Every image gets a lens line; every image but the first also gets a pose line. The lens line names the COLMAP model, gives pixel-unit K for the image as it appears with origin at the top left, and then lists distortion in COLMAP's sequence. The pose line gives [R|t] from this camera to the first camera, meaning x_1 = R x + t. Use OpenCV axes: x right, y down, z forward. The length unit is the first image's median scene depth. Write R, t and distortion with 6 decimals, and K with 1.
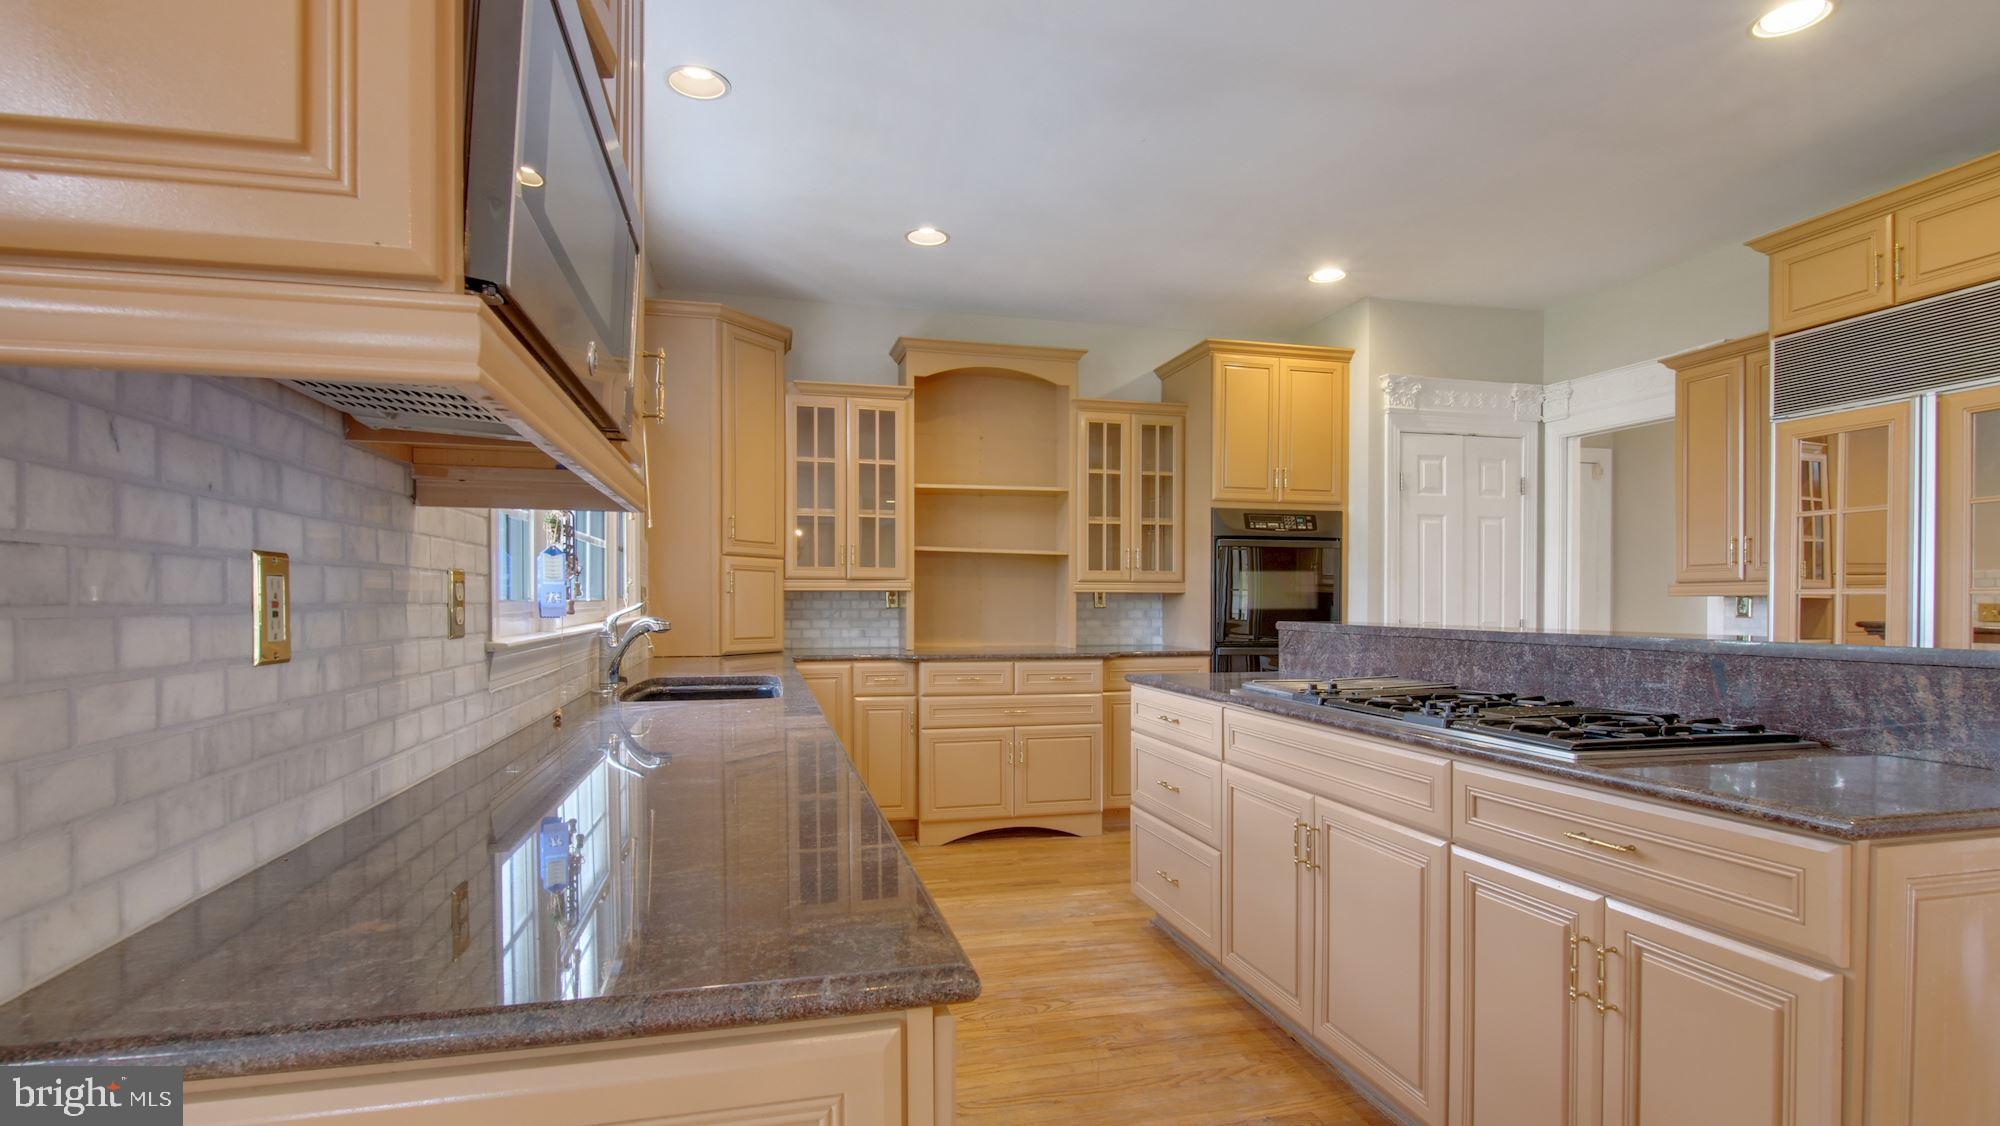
lens RADIAL K [[930.8, 0, 987.4], [0, 930.8, 603.4], [0, 0, 1]] dist [-0.004694, -0.001884]
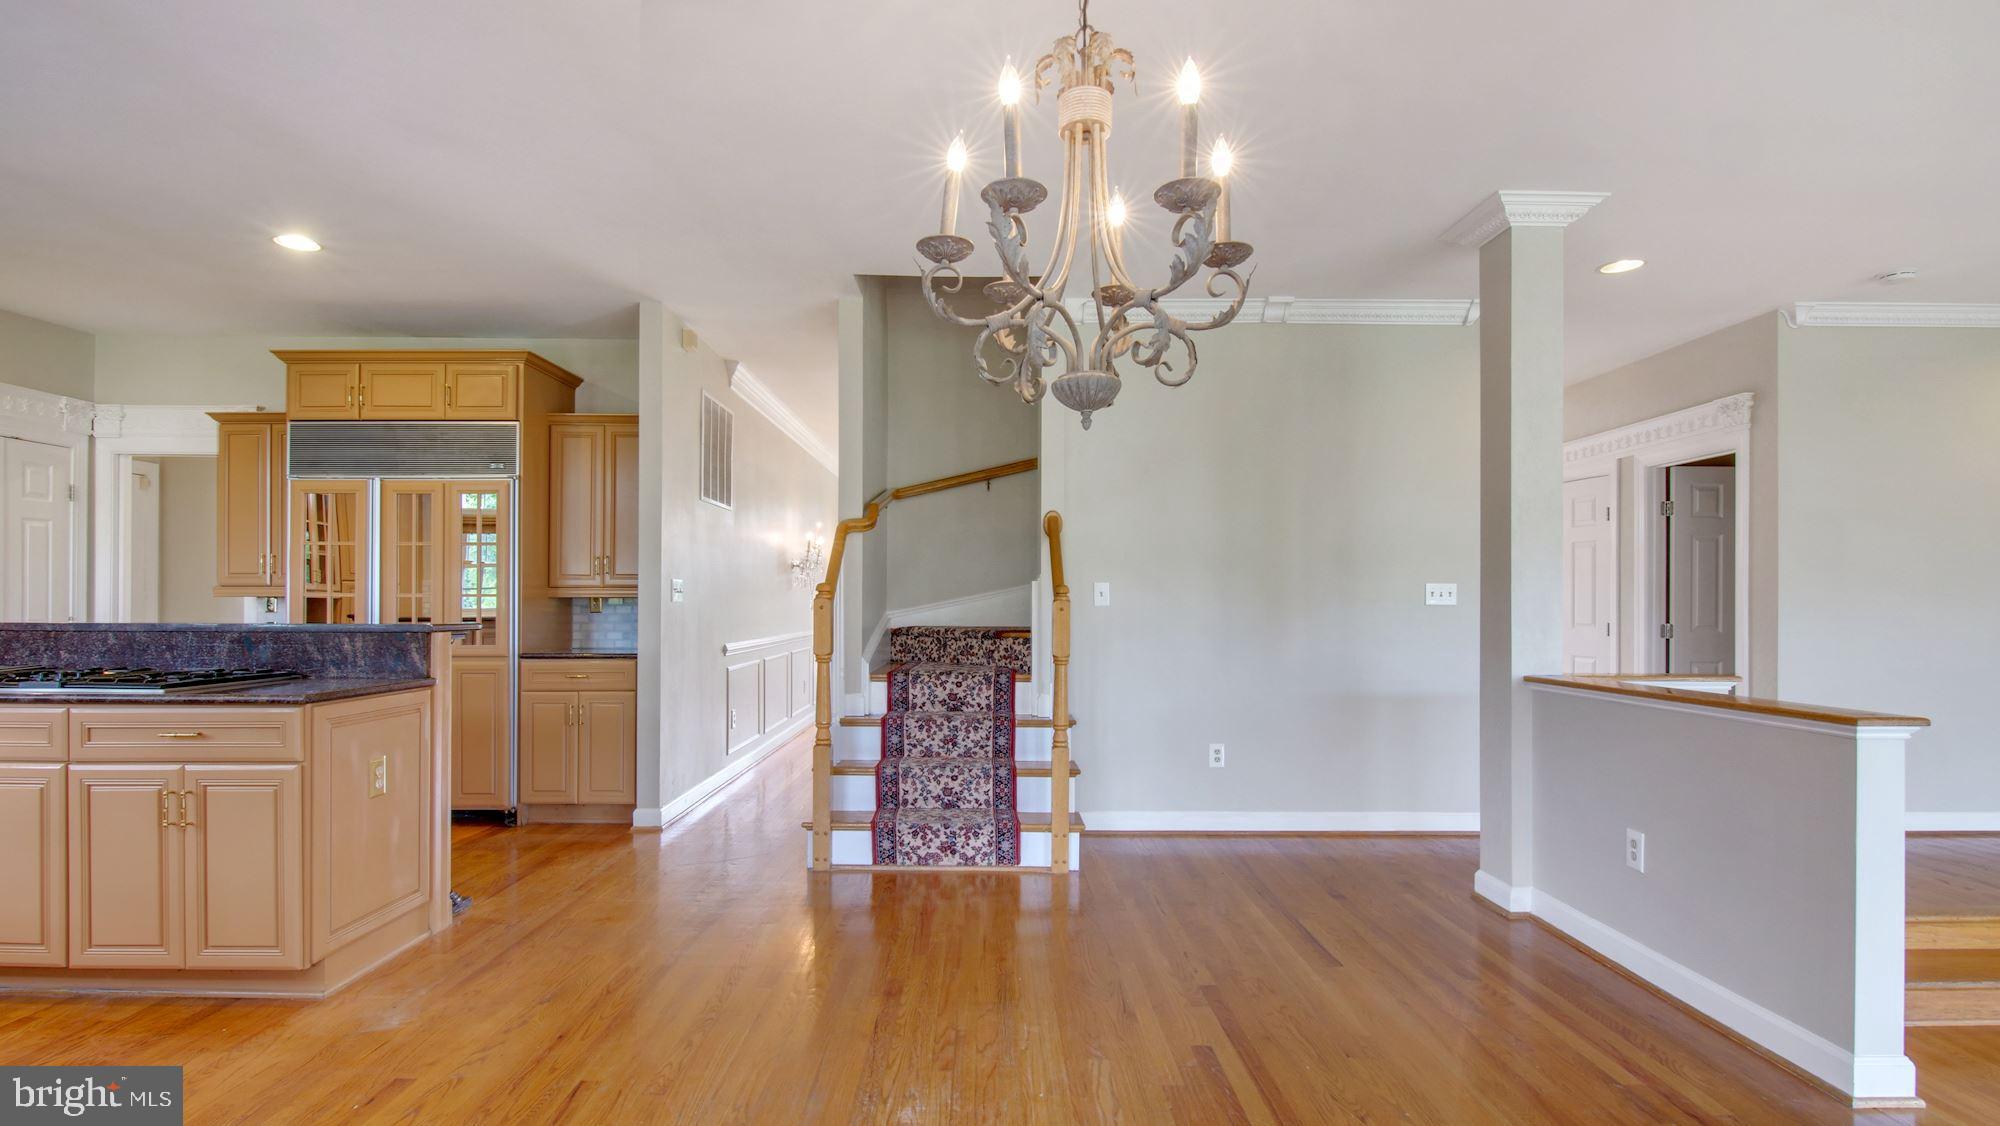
lens RADIAL K [[930.8, 0, 987.4], [0, 930.8, 603.4], [0, 0, 1]] dist [-0.004694, -0.001884]
pose [[0.235405, -0.002573, 0.971894, -0.371598], [-0.000450, 0.999996, 0.002756, -0.002329], [-0.971897, -0.001086, 0.235402, -0.488444]]
